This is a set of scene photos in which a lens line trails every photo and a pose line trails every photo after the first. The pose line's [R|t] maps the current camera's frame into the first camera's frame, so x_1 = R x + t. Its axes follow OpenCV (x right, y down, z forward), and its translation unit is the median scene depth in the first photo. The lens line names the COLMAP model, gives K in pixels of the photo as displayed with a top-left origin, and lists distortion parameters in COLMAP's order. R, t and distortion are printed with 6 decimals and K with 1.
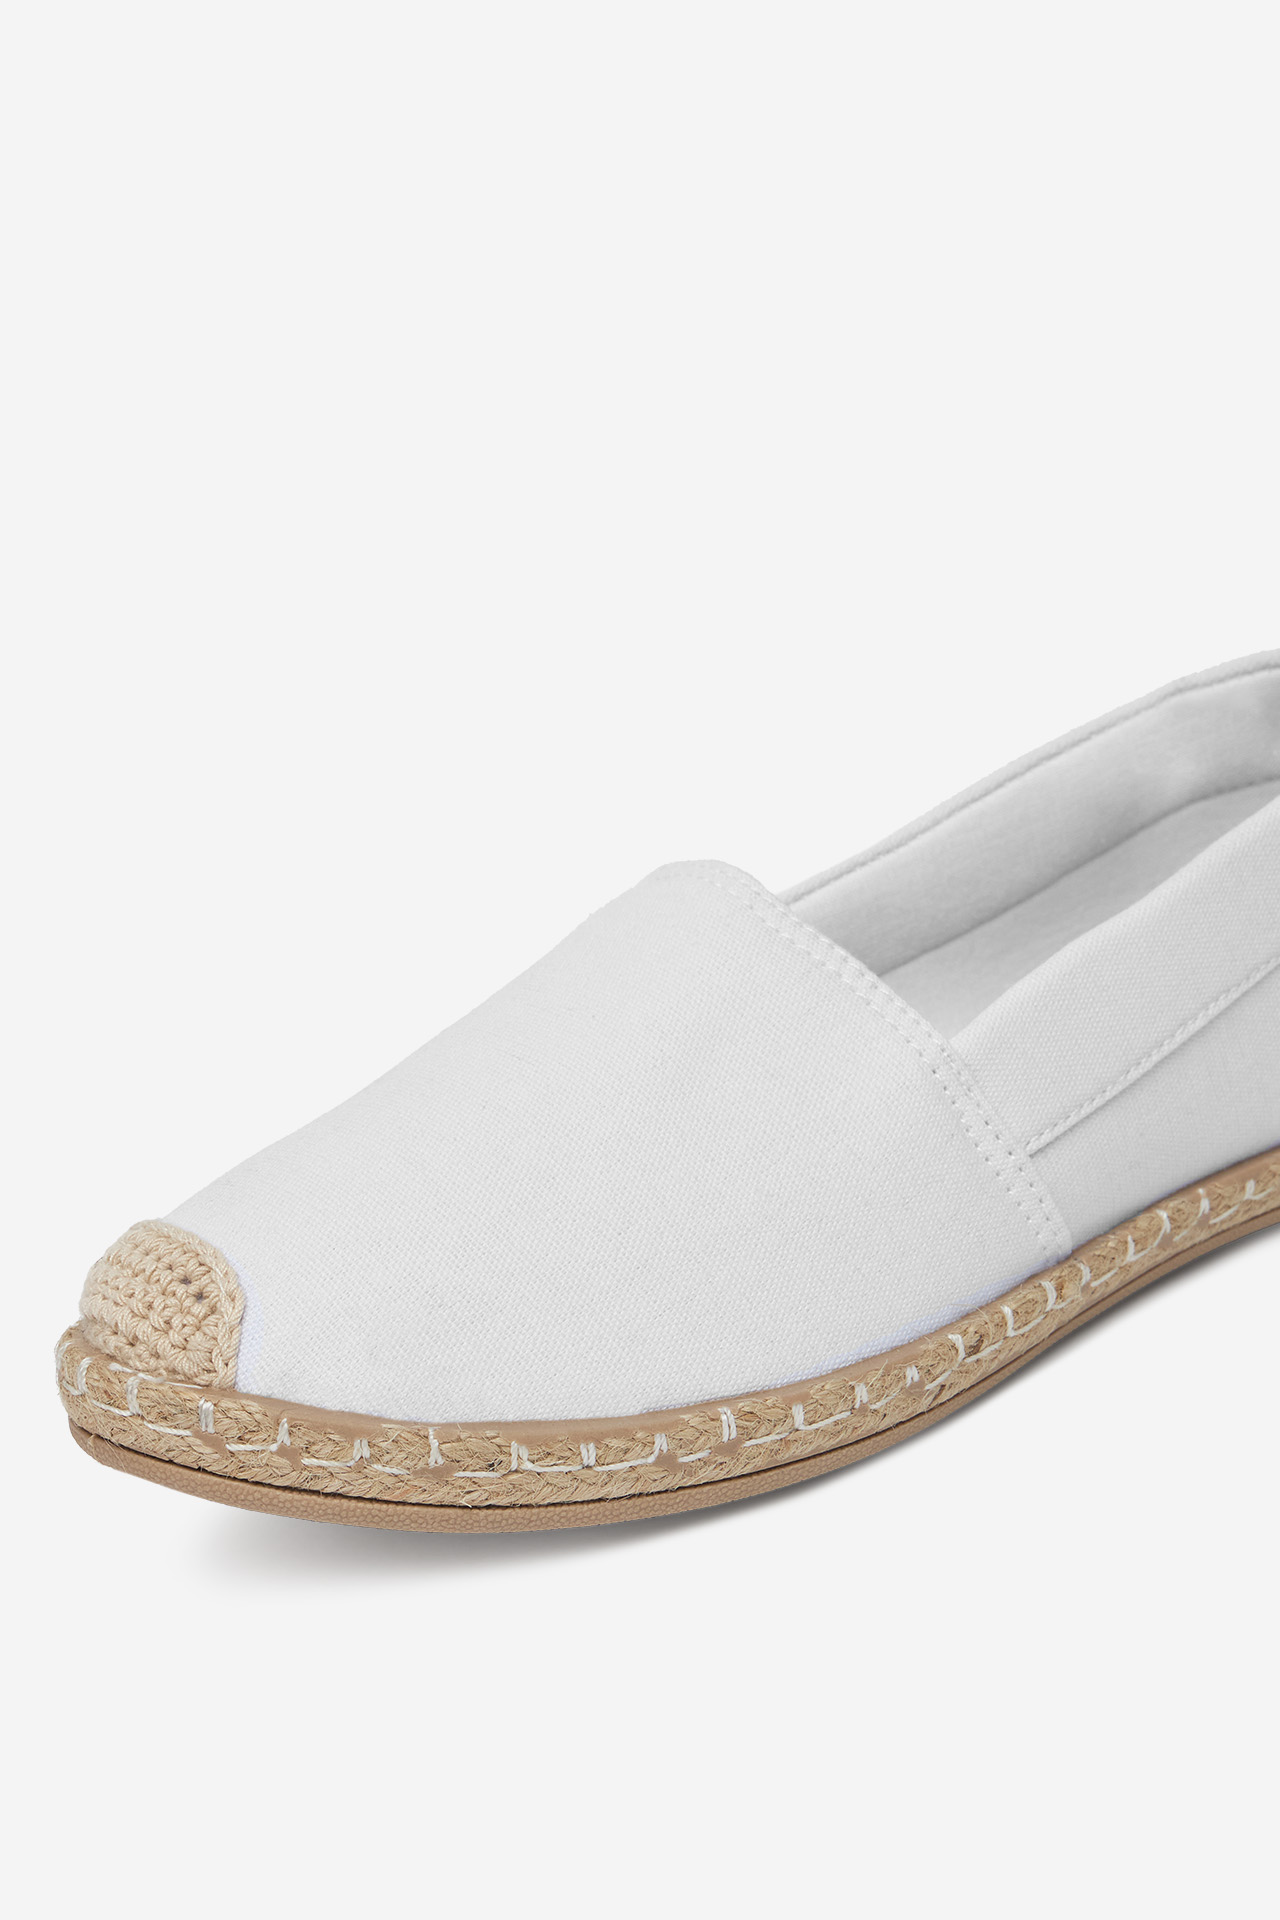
lens RADIAL K [[2894.2, 0, 640.0], [0, 2894.2, 960.0], [0, 0, 1]] dist [-0.044063, -0.044651]
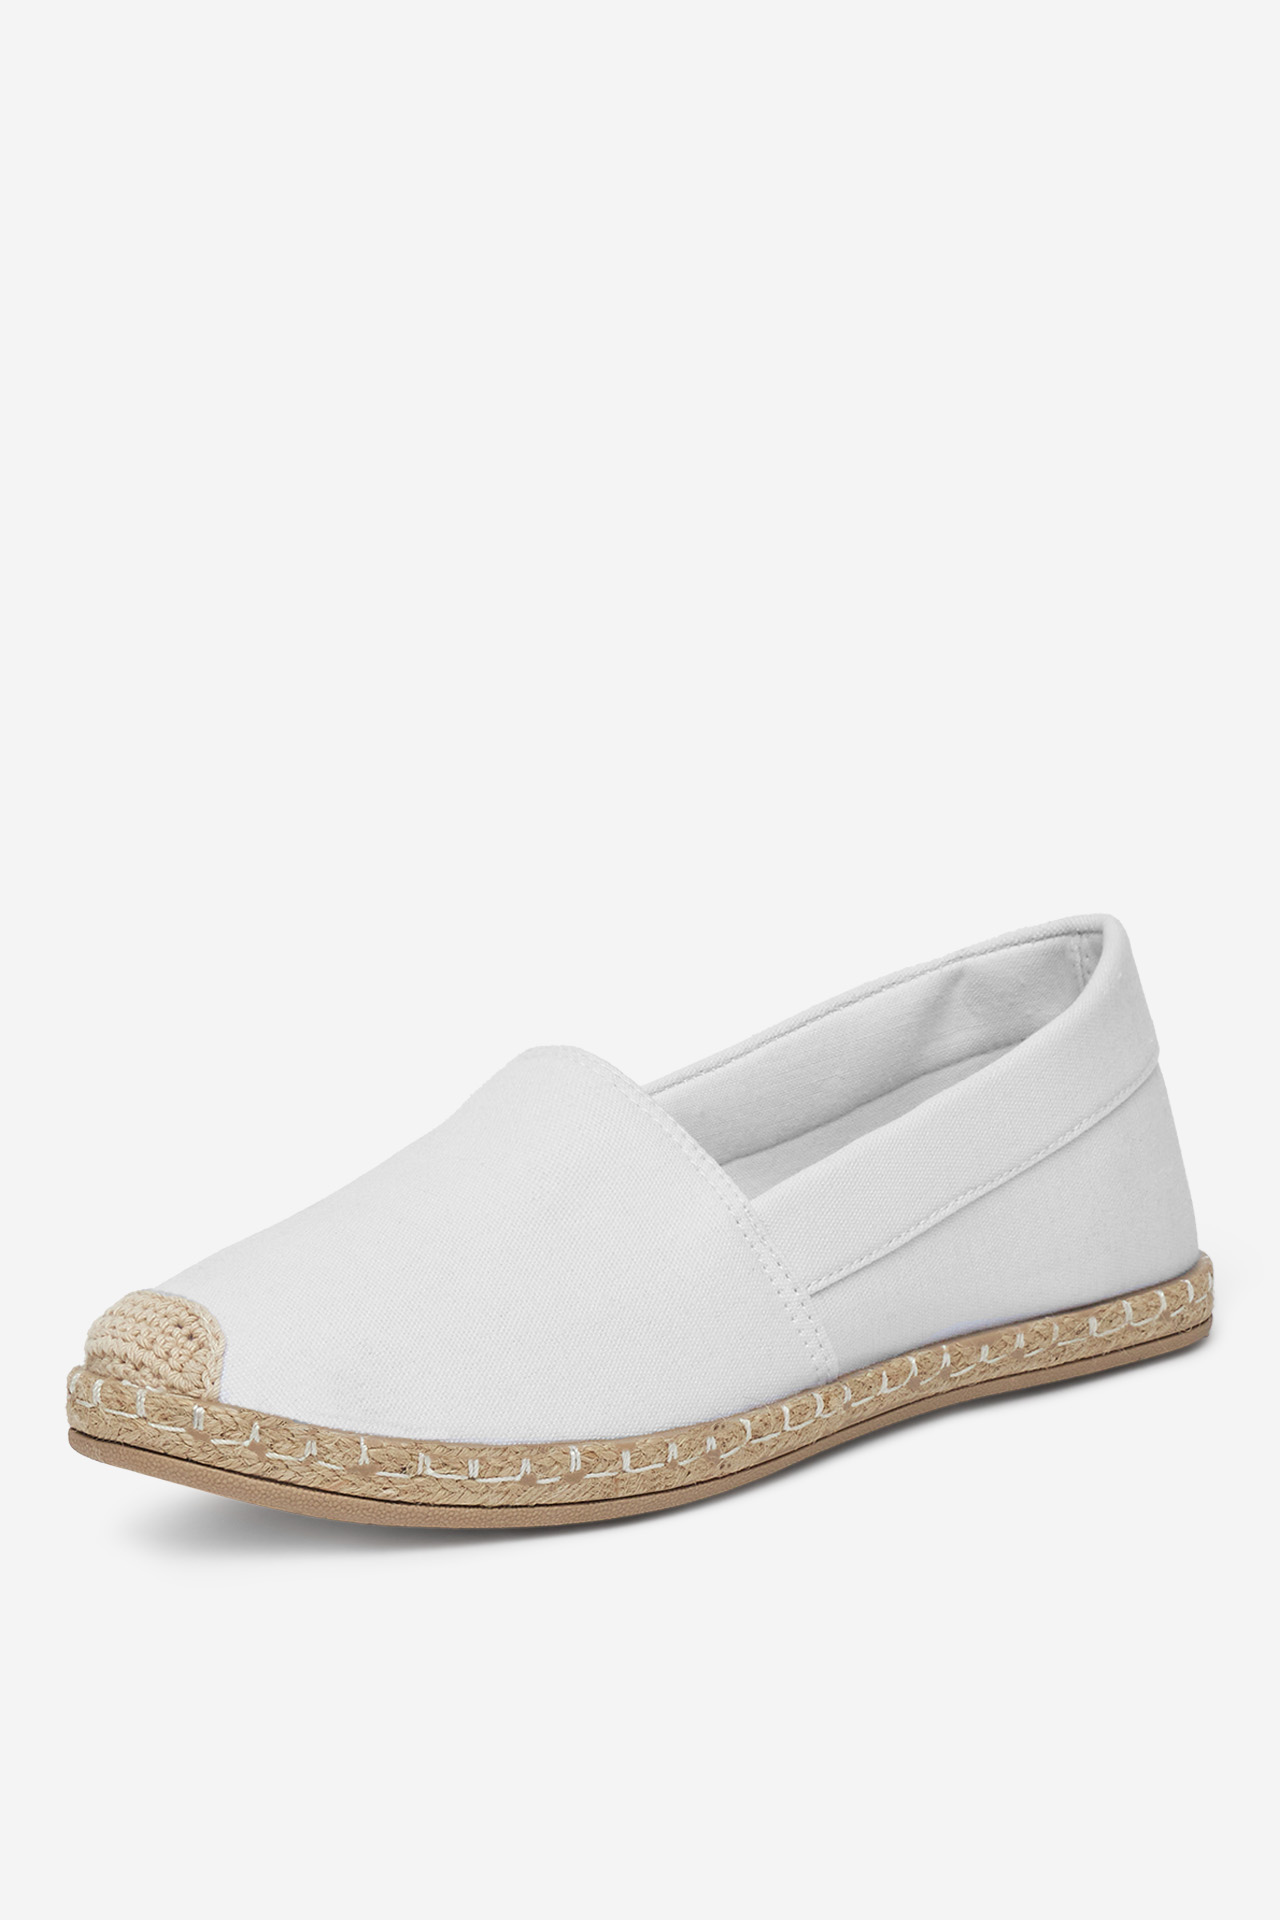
lens RADIAL K [[2895.5, 0, 640.0], [0, 2895.5, 960.0], [0, 0, 1]] dist [0.003906, 0.004301]
pose [[0.995418, 0.071327, 0.063682, -0.041766], [-0.065486, 0.993829, -0.089530, 0.048165], [-0.069675, 0.084950, 0.993946, -0.361468]]
